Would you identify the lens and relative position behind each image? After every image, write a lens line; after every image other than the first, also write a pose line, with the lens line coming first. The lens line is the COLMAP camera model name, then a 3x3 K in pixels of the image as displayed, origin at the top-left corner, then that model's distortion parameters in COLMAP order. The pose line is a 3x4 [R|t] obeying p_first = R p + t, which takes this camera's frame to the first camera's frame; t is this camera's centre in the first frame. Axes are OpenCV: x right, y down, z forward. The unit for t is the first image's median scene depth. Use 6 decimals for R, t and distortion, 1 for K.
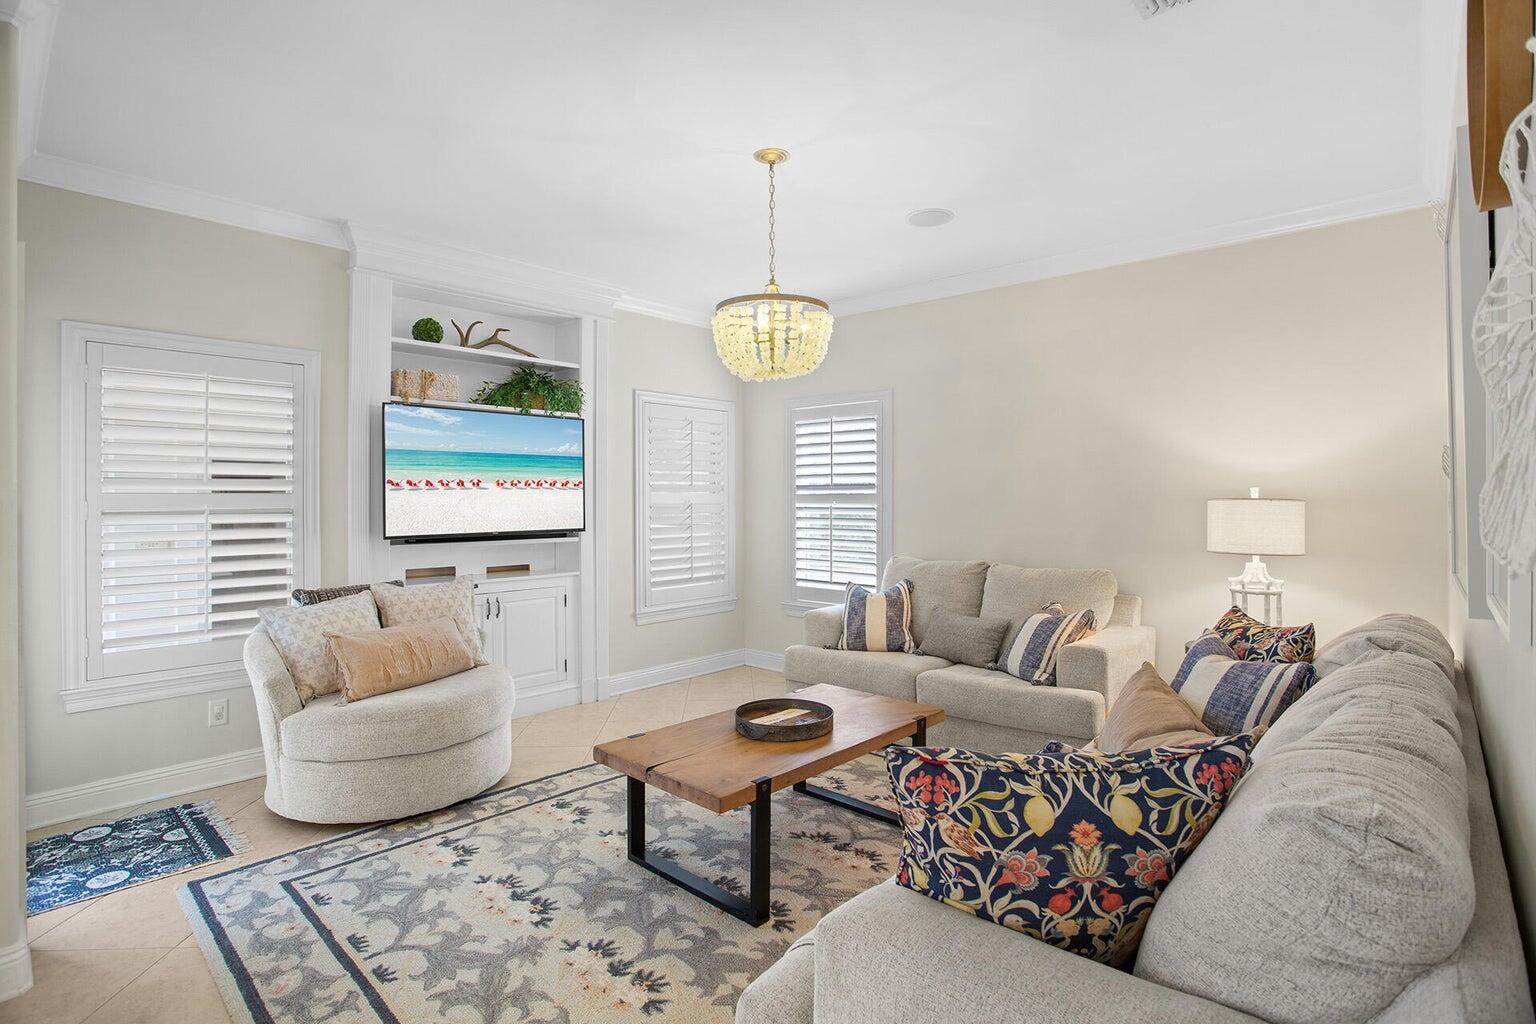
lens RADIAL K [[753.2, 0, 761.2], [0, 753.2, 491.5], [0, 0, 1]] dist [-0.050771, 0.016928]
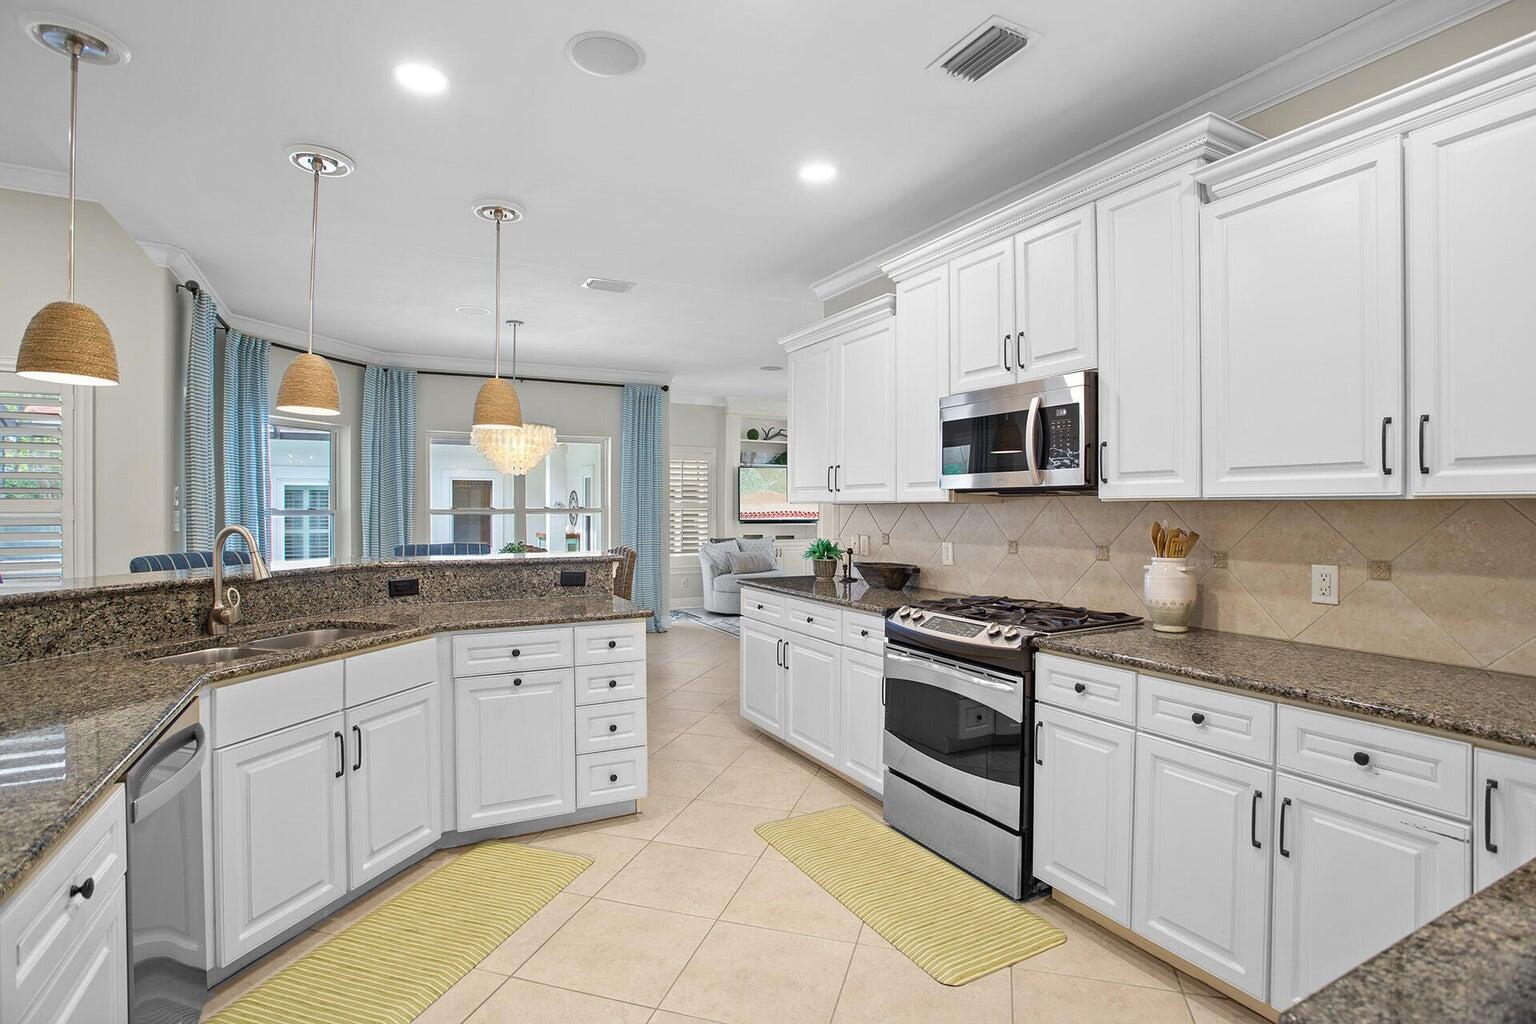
lens RADIAL K [[753.2, 0, 782.7], [0, 753.2, 515.7], [0, 0, 1]] dist [-0.050771, 0.016928]
pose [[0.950984, 0.006752, -0.309167, 0.379958], [0.000089, 0.999756, 0.022106, -0.007801], [0.309241, -0.021050, 0.950751, -1.233805]]
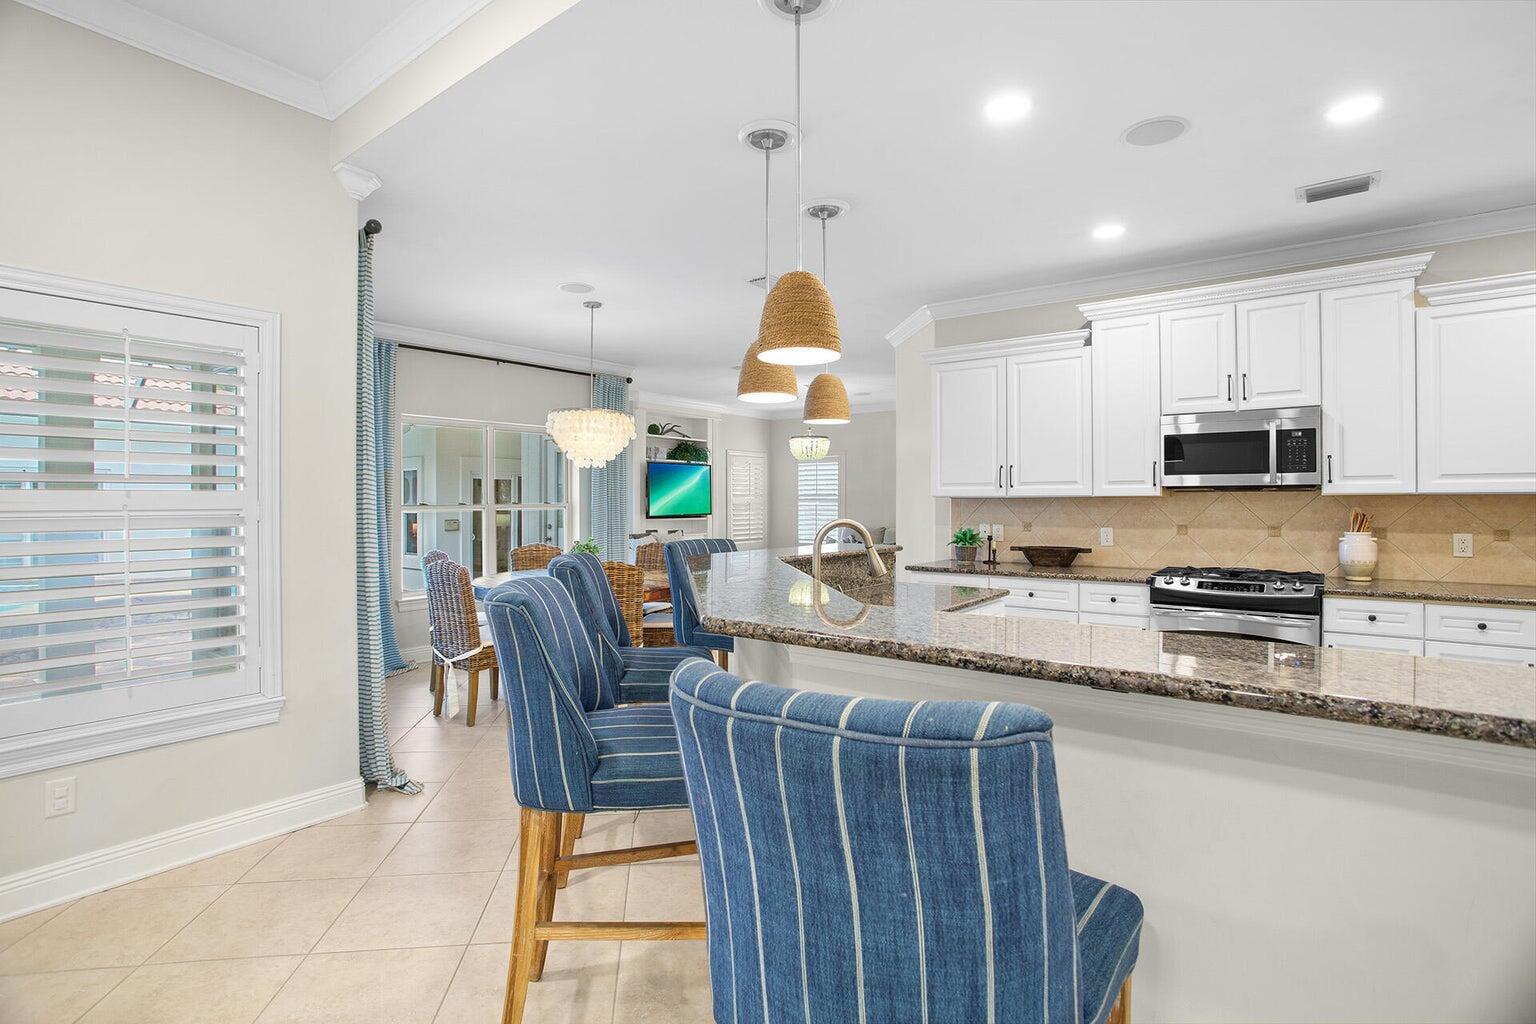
lens RADIAL K [[753.2, 0, 775.3], [0, 753.2, 511.1], [0, 0, 1]] dist [-0.050771, 0.016928]
pose [[0.993952, -0.001617, 0.109805, -0.314423], [-0.000599, 0.999797, 0.020149, -0.004602], [-0.109815, -0.020092, 0.993749, -1.382126]]
